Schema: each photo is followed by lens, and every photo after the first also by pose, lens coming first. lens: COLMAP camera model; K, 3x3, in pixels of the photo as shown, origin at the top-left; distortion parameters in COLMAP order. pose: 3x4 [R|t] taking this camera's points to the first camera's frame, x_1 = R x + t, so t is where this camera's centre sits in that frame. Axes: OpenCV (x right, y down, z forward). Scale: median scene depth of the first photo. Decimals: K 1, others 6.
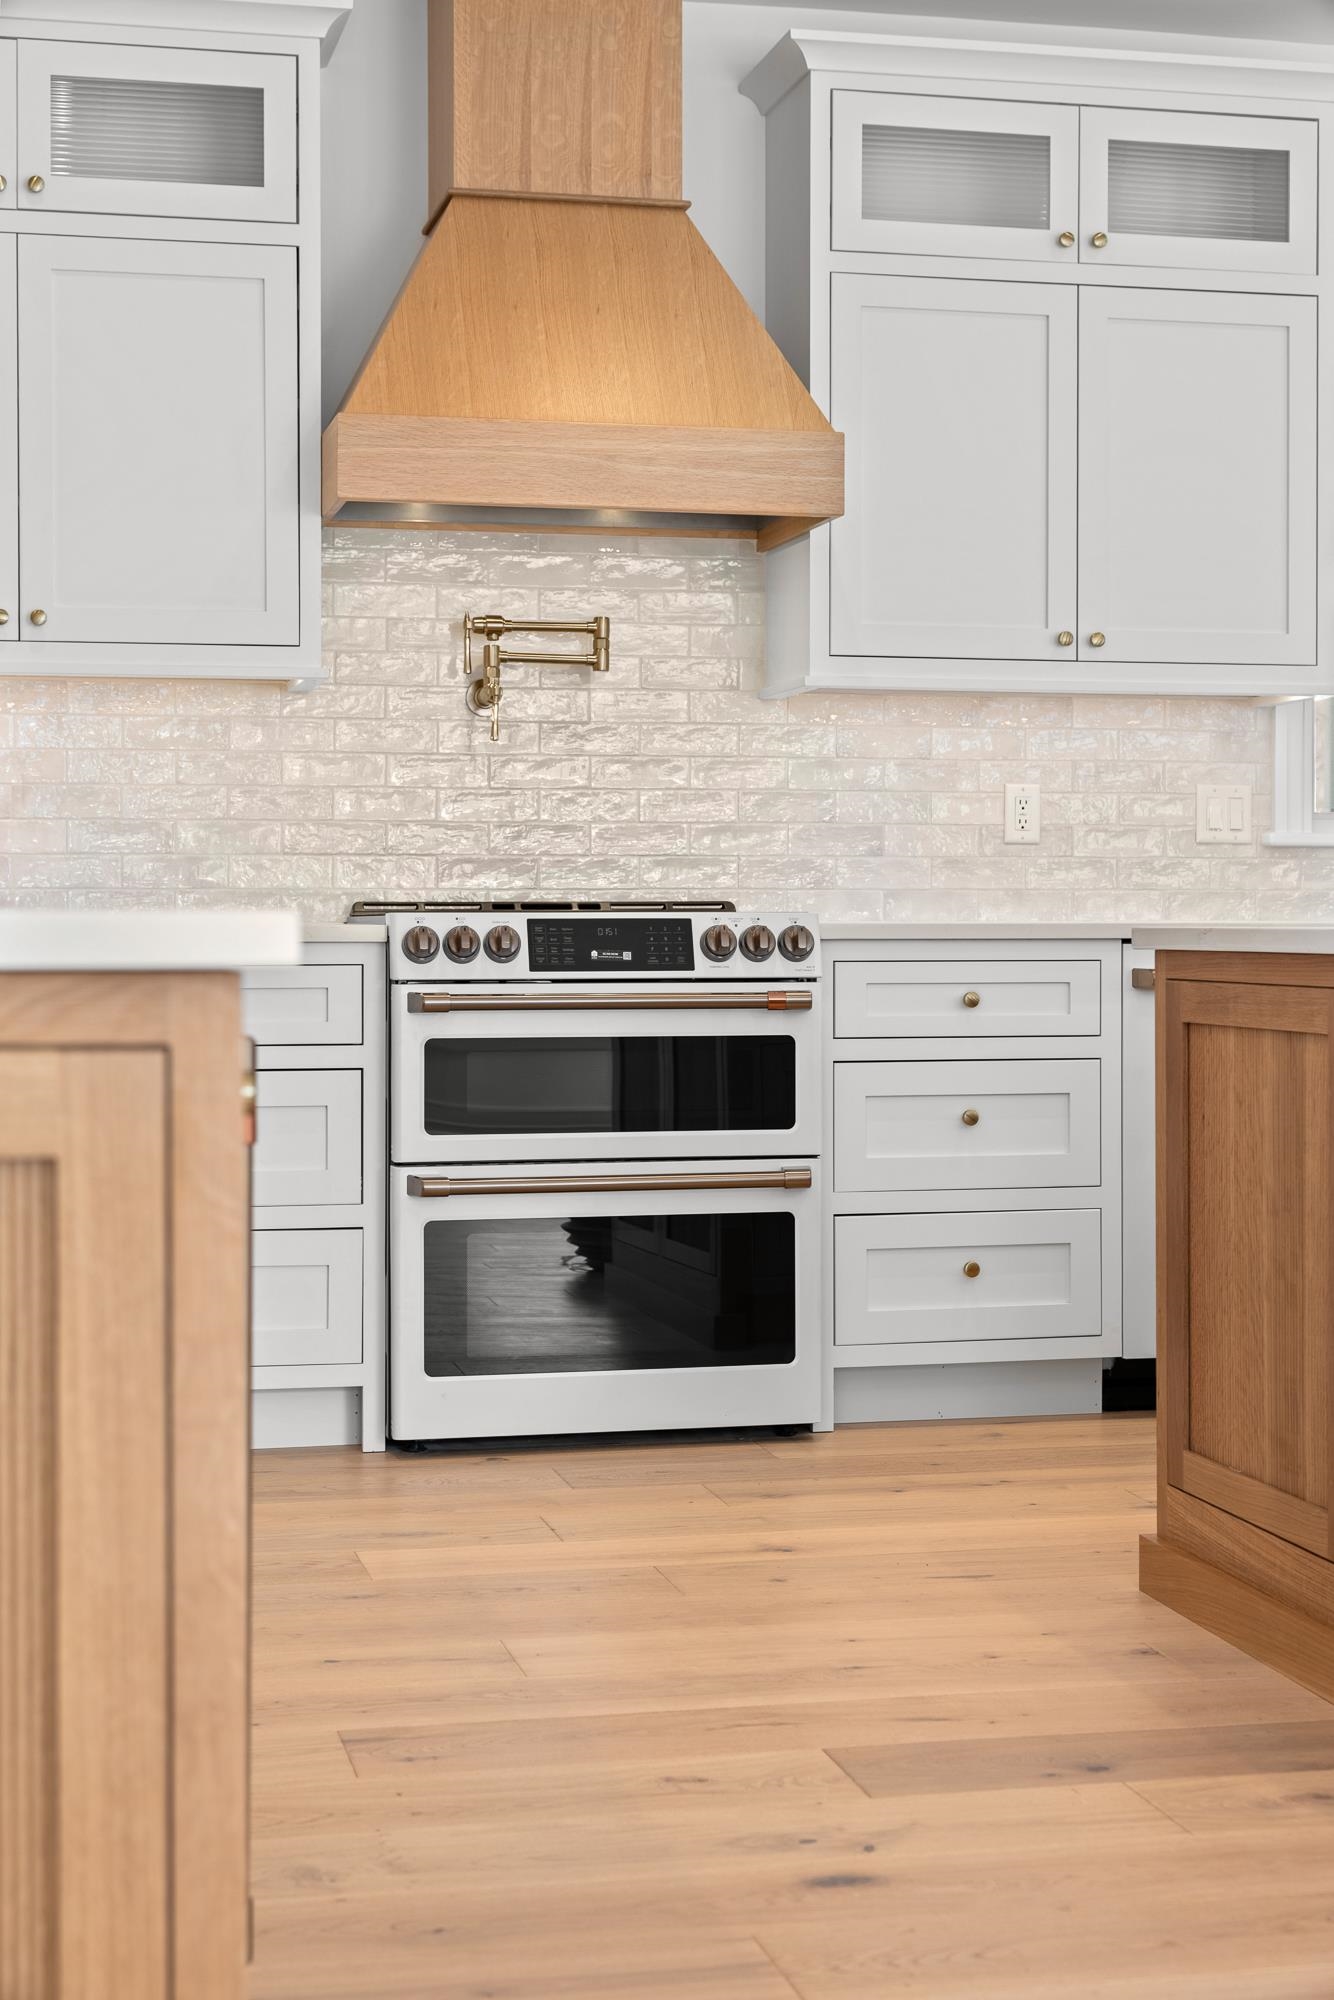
lens RADIAL K [[3125.6, 0, 669.1], [0, 3125.6, 997.9], [0, 0, 1]] dist [0.034668, -0.006220]
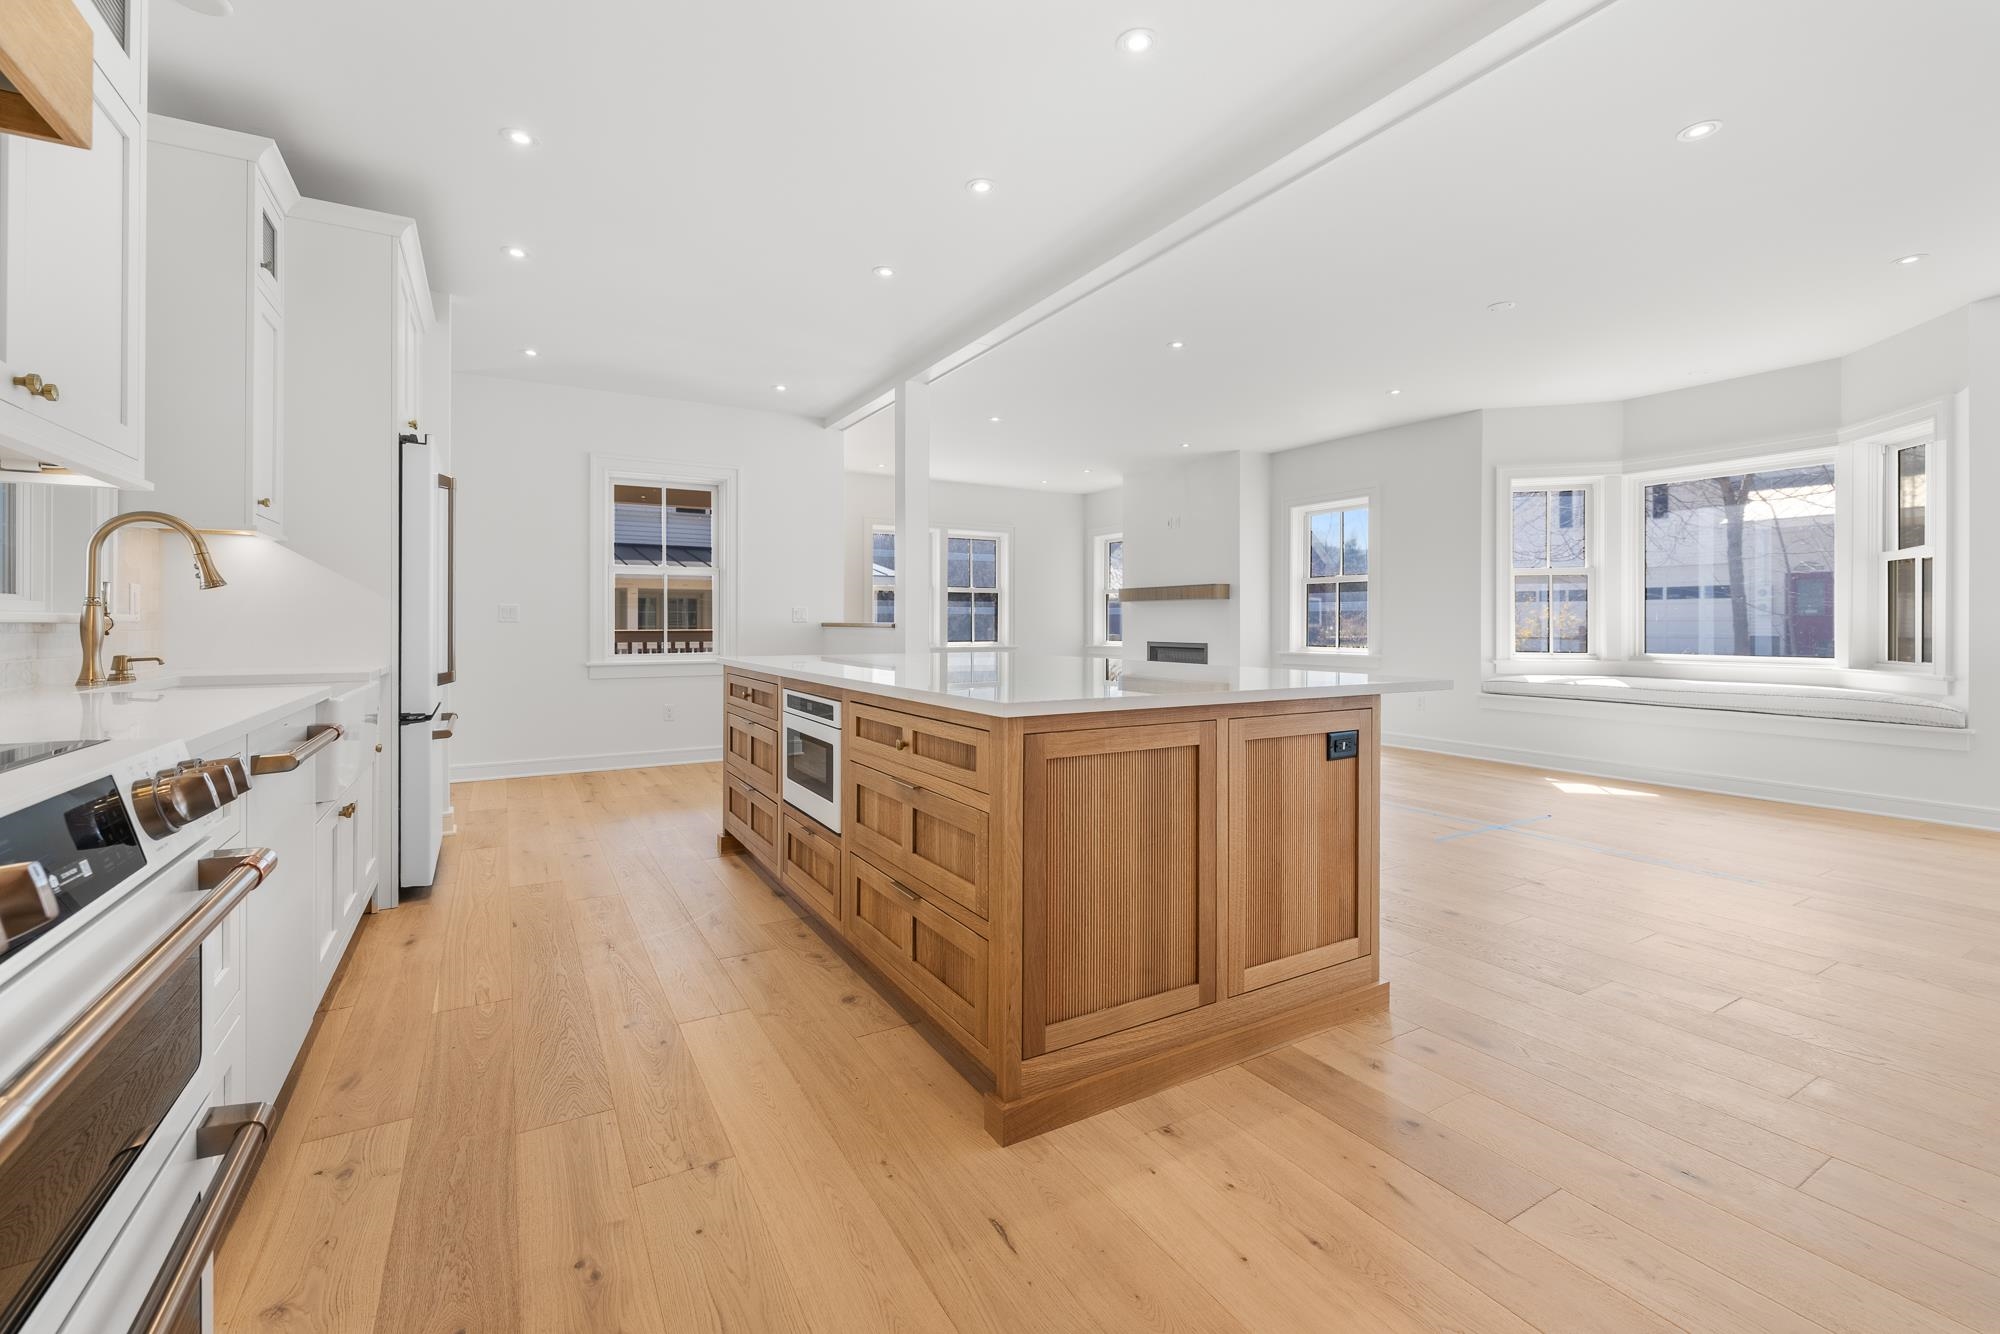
lens RADIAL K [[856.6, 0, 1003.8], [0, 856.6, 622.1], [0, 0, 1]] dist [-0.000804, -0.001033]
pose [[-0.299809, 0.000298, 0.953999, -0.169146], [0.025508, 0.999645, 0.007704, -0.045116], [-0.953658, 0.026645, -0.299710, 0.819144]]
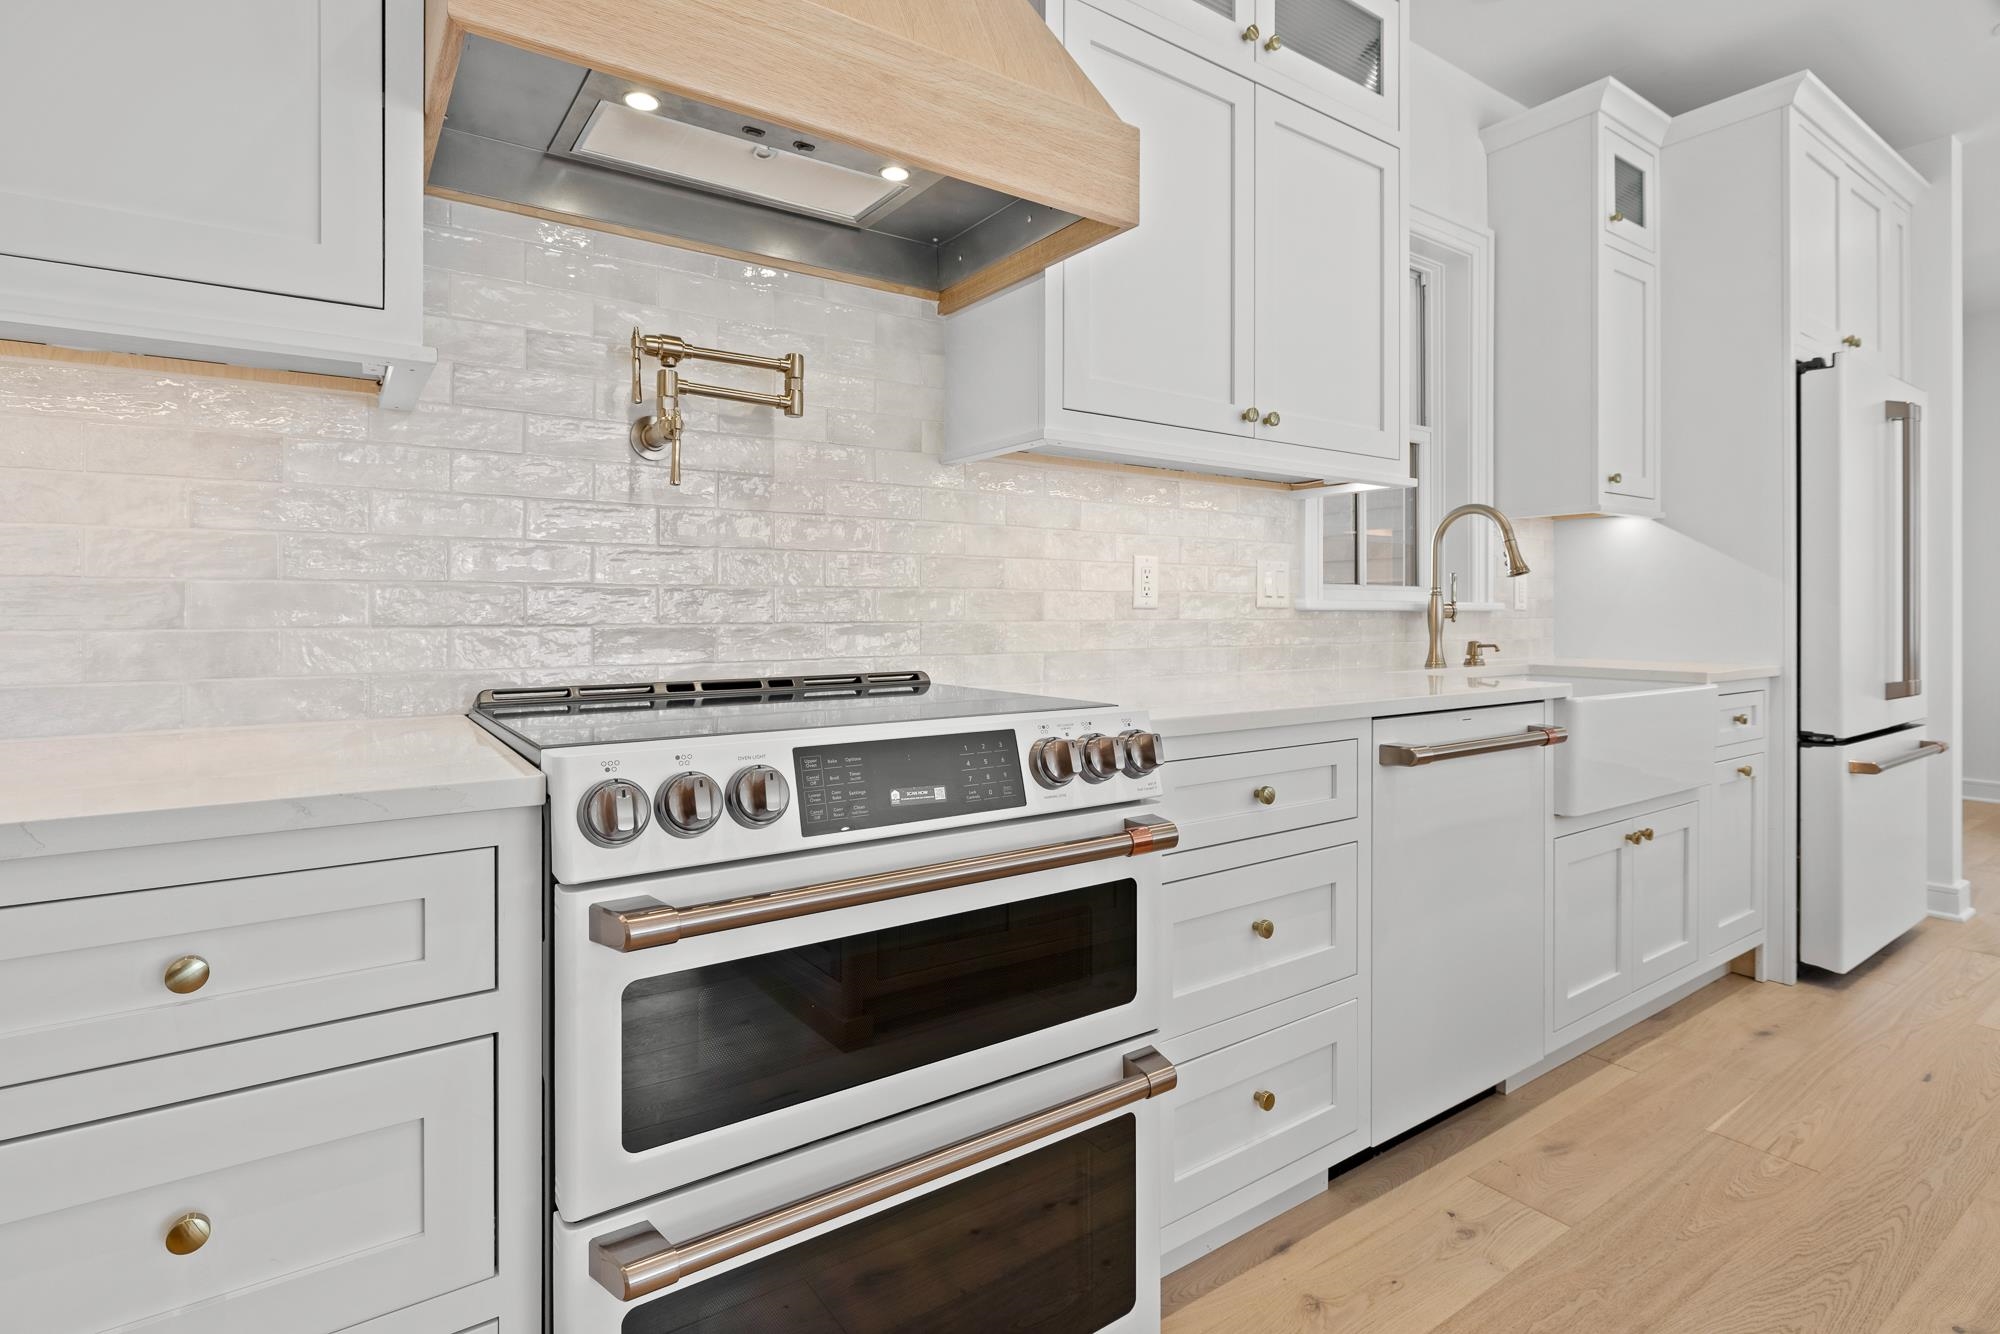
lens RADIAL K [[986.3, 0, 992.1], [0, 986.3, 609.5], [0, 0, 1]] dist [-0.002826, -0.000401]
pose [[0.928994, 0.000850, 0.370095, -0.073338], [0.008904, 0.999657, -0.024647, -0.042965], [-0.369988, 0.026192, 0.928667, 0.728805]]
